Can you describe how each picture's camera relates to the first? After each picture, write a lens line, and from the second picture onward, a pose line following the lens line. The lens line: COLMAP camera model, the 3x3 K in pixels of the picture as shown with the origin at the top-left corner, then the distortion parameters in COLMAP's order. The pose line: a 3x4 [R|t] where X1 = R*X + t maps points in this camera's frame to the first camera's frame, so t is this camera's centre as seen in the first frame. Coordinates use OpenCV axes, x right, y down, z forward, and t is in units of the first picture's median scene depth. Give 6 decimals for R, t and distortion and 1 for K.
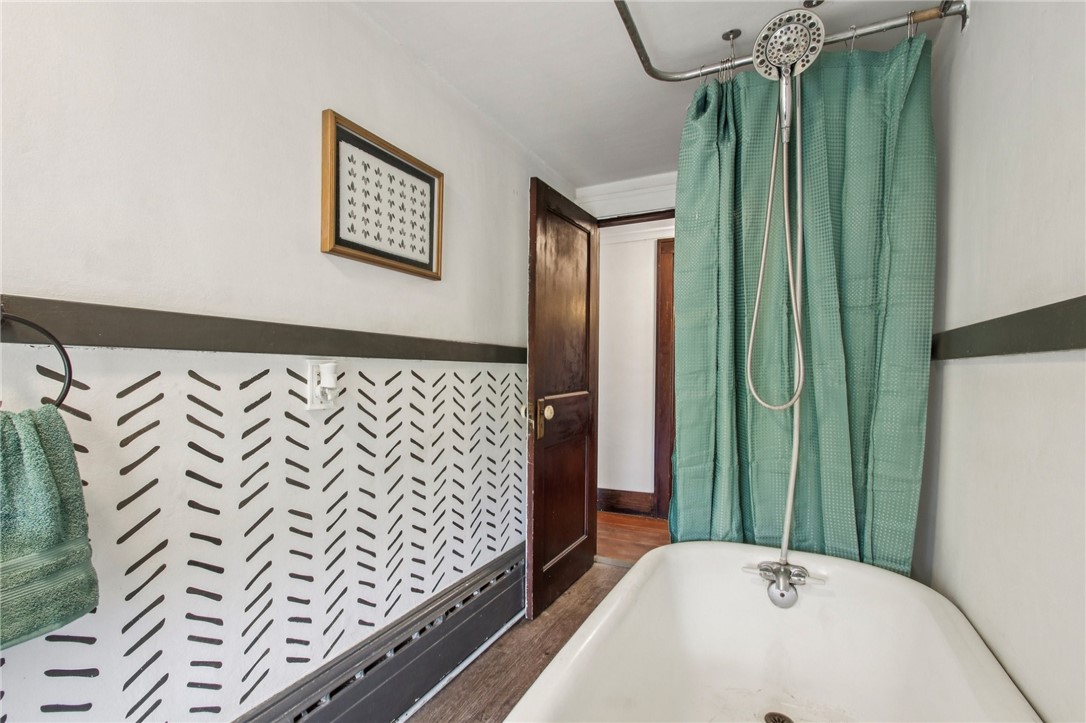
lens RADIAL K [[518.7, 0, 543.0], [0, 518.7, 361.5], [0, 0, 1]] dist [0.024952, 0.000026]
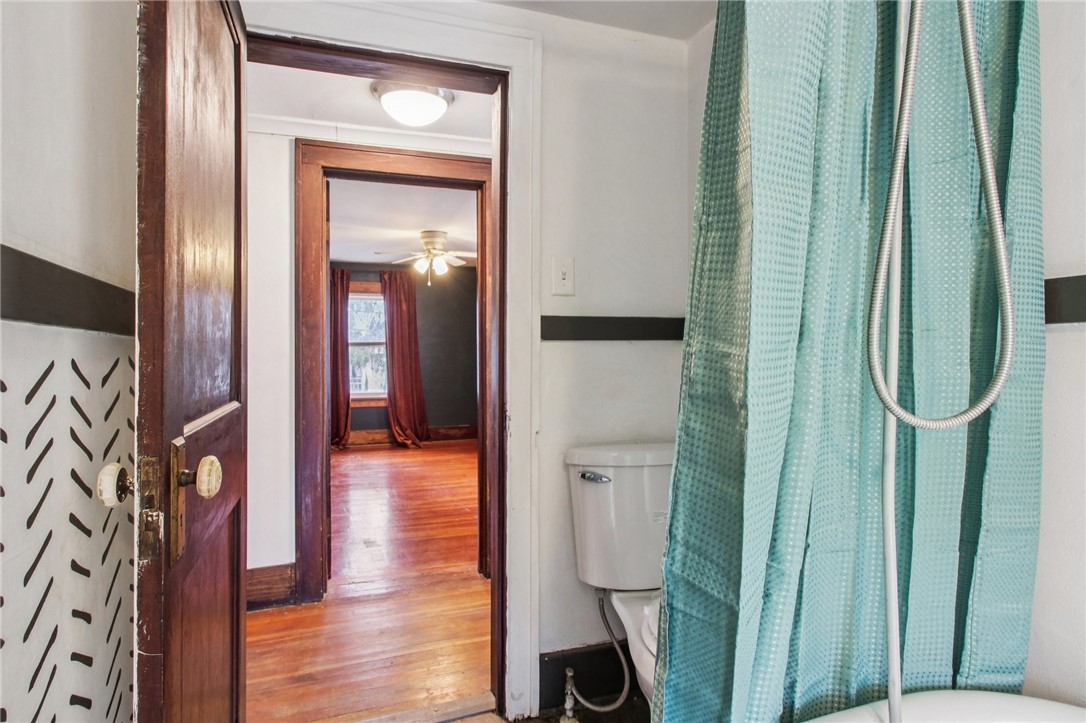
lens RADIAL K [[568.6, 0, 536.9], [0, 568.6, 347.9], [0, 0, 1]] dist [-0.000761, -0.000354]
pose [[0.690147, -0.001118, 0.723668, -0.106263], [0.002281, 0.999997, -0.000631, 0.016101], [-0.723666, 0.002086, 0.690147, 0.585113]]
